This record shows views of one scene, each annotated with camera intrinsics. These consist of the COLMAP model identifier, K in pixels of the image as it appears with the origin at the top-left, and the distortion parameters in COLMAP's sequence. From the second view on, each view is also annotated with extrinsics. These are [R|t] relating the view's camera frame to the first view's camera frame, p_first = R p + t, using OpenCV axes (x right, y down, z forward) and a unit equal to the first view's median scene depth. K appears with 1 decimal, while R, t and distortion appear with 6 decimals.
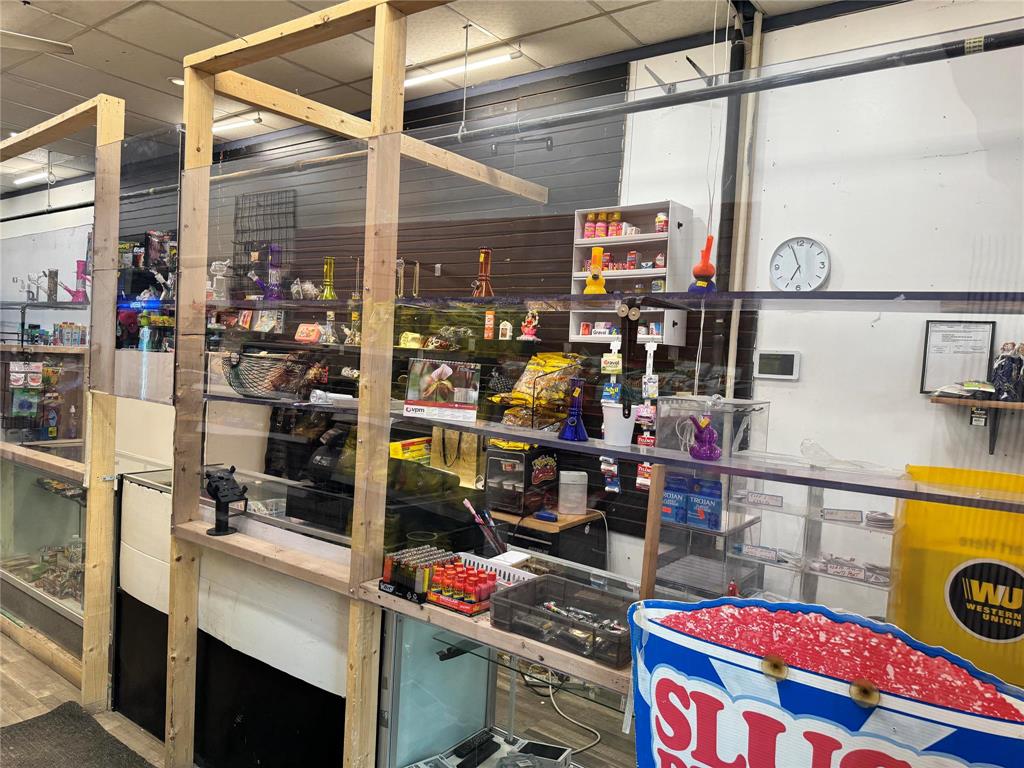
lens RADIAL K [[720.6, 0, 510.9], [0, 720.6, 388.0], [0, 0, 1]] dist [0.044516, -0.056825]
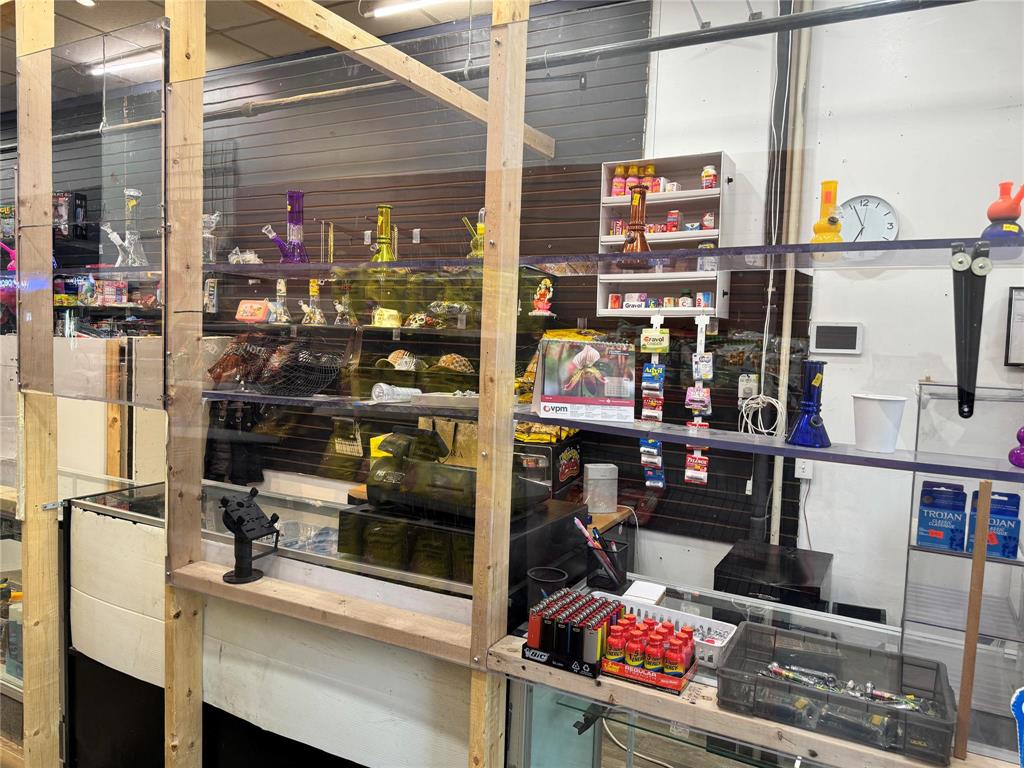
lens RADIAL K [[727.1, 0, 514.1], [0, 727.1, 387.2], [0, 0, 1]] dist [0.029232, -0.028877]
pose [[0.988796, -0.028519, 0.146525, -0.203934], [0.024318, 0.999242, 0.030383, -0.010819], [-0.147281, -0.026479, 0.988740, 0.199947]]
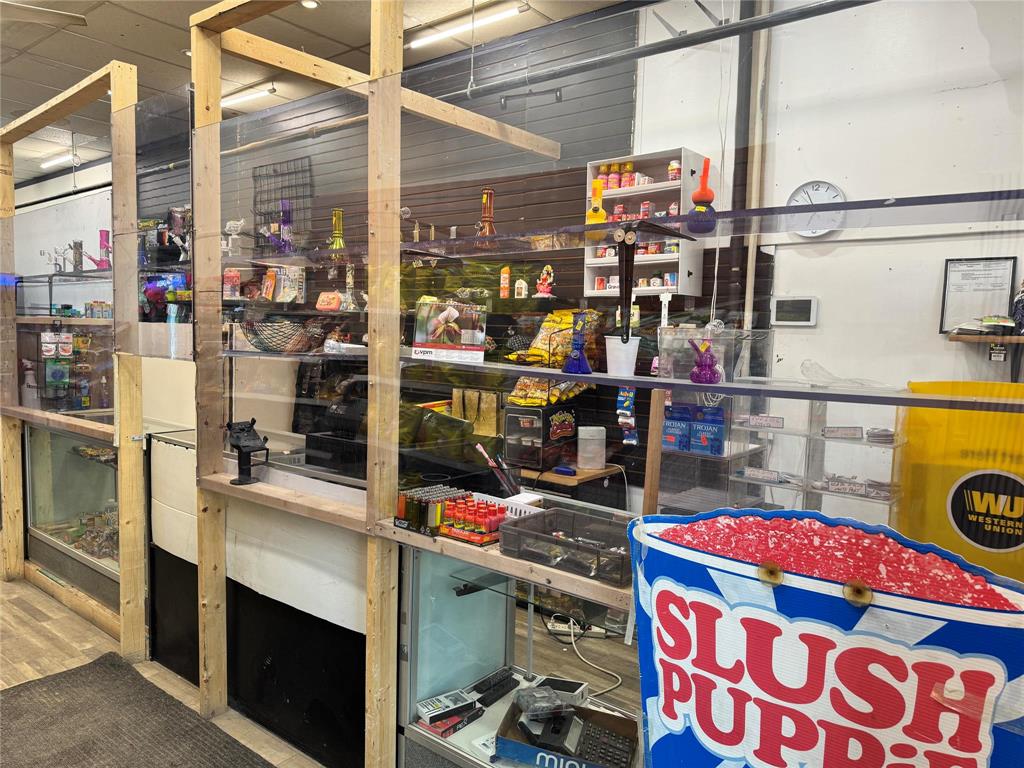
lens RADIAL K [[720.8, 0, 509.6], [0, 720.8, 388.1], [0, 0, 1]] dist [0.065269, -0.097333]
pose [[0.998833, -0.025677, -0.040910, 0.021165], [0.027009, 0.999112, 0.032351, 0.037423], [0.040043, -0.033419, 0.998639, -0.011777]]
